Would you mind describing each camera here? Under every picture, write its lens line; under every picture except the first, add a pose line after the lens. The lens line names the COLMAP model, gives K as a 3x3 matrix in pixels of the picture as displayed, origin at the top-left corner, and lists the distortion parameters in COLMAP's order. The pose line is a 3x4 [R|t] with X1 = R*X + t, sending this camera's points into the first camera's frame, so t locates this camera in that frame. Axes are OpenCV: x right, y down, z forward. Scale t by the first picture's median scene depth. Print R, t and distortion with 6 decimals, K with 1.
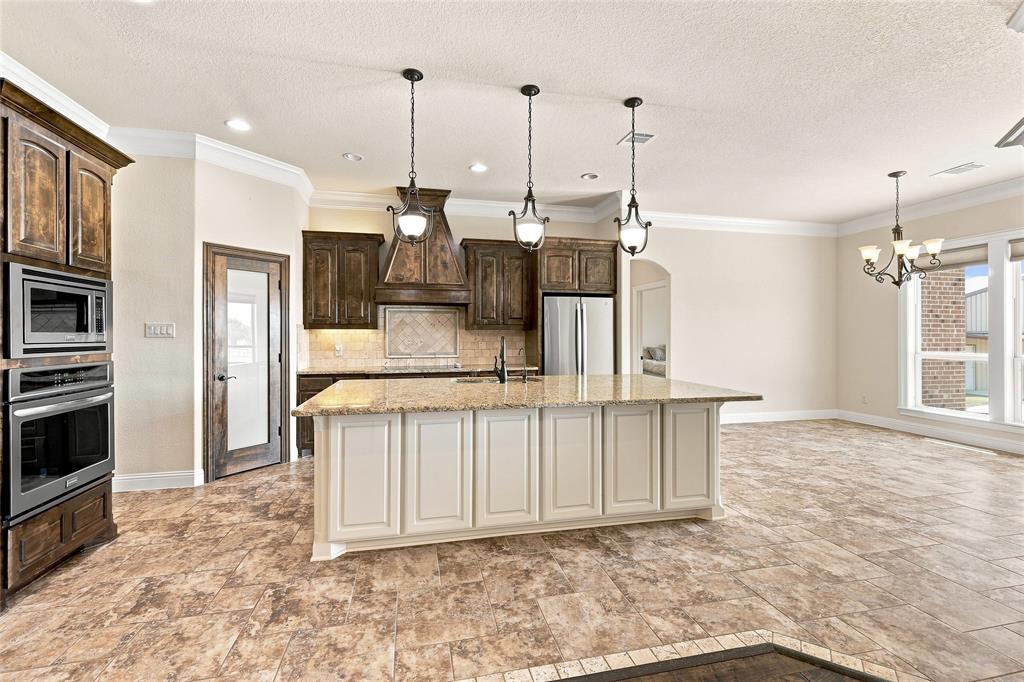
lens RADIAL K [[455.3, 0, 509.0], [0, 455.3, 338.0], [0, 0, 1]] dist [0.004534, 0.000640]
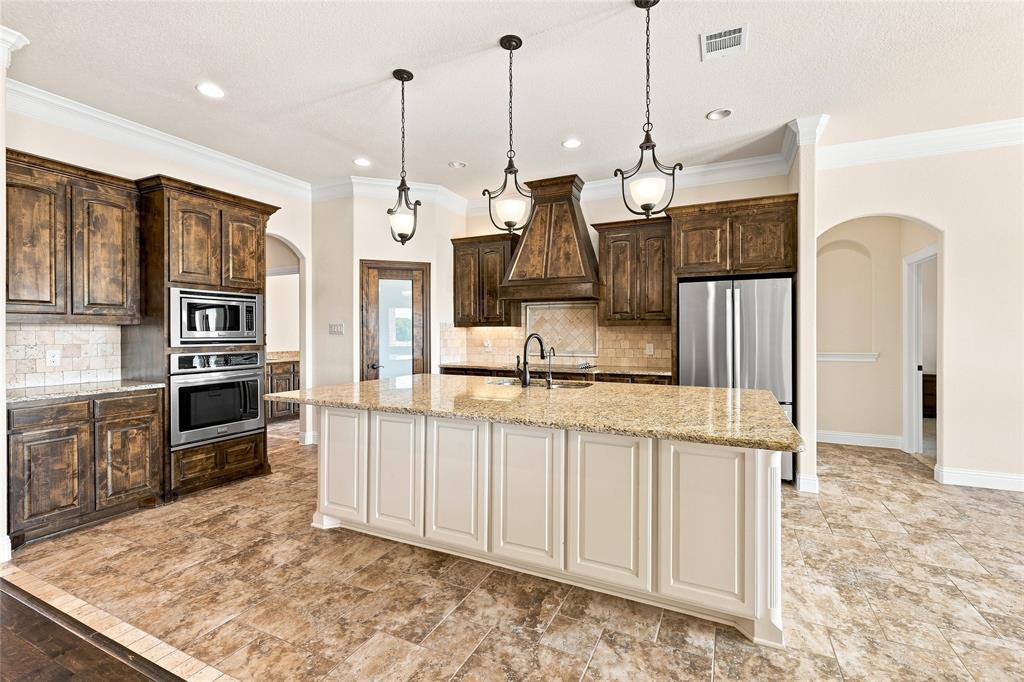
lens RADIAL K [[455.3, 0, 509.3], [0, 455.3, 337.4], [0, 0, 1]] dist [0.004534, 0.000640]
pose [[0.779163, 0.005564, -0.626797, 0.618683], [-0.002739, 0.999981, 0.005472, -0.000808], [0.626816, -0.002546, 0.779163, 0.363901]]
